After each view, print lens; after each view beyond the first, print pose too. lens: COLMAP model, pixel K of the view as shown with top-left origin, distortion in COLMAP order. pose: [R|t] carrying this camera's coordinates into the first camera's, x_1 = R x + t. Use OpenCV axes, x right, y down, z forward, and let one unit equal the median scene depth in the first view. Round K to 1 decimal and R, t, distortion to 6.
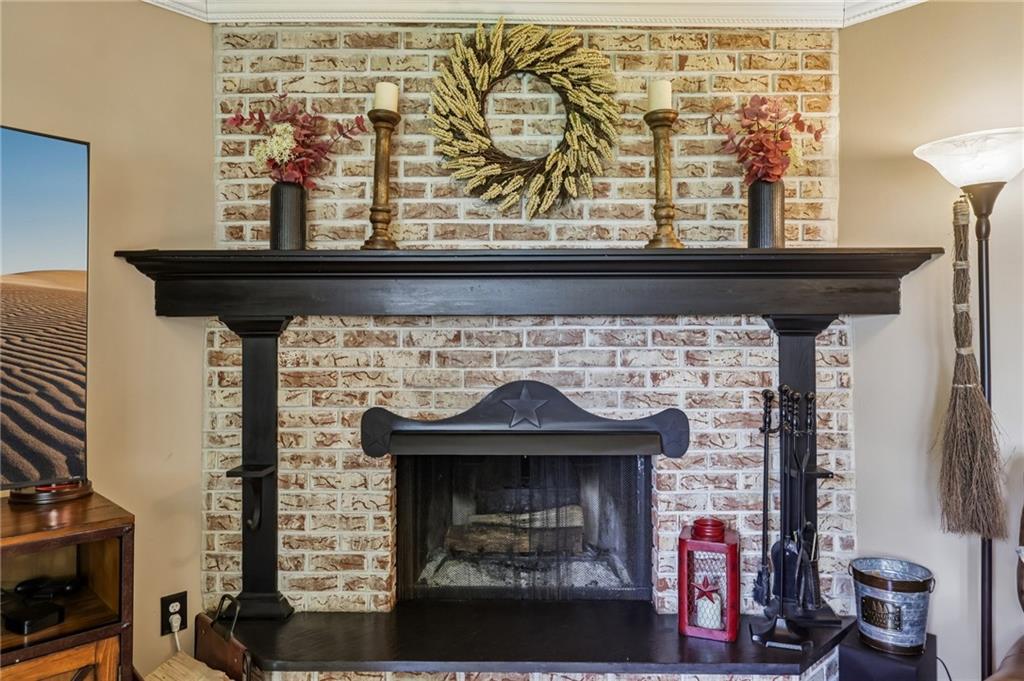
lens RADIAL K [[661.2, 0, 512.0], [0, 661.2, 340.5], [0, 0, 1]] dist [0.002962, 0.000677]
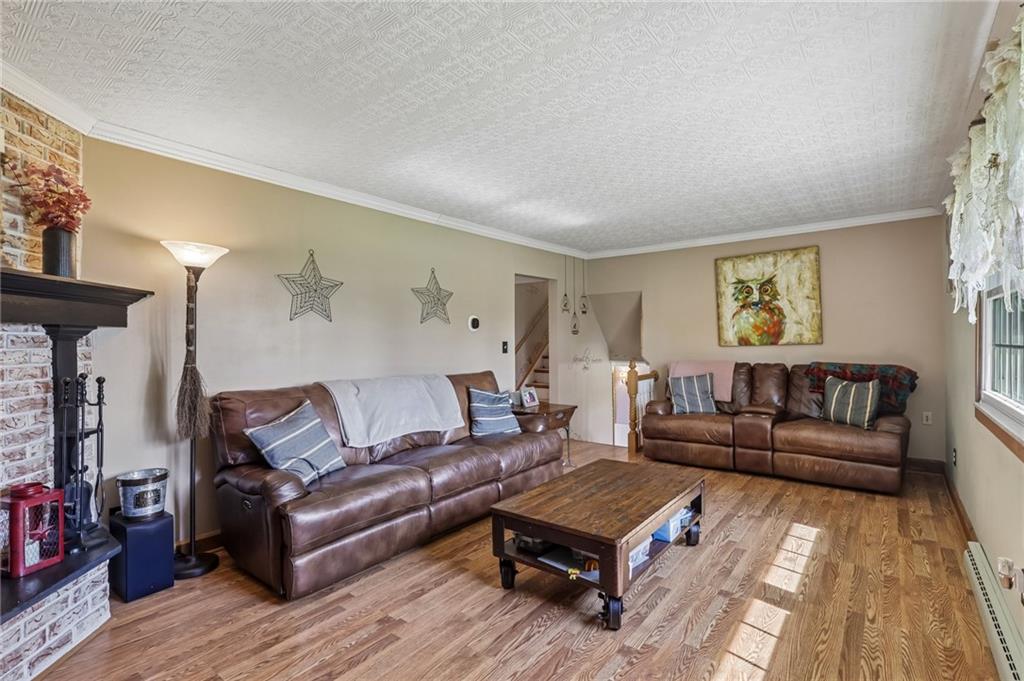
lens RADIAL K [[479.8, 0, 515.3], [0, 479.8, 338.7], [0, 0, 1]] dist [0.001429, 0.000173]
pose [[-0.124157, 0.003123, 0.992258, -0.712728], [-0.003692, 0.999987, -0.003609, -0.009508], [-0.992256, -0.004111, -0.124144, 0.166439]]
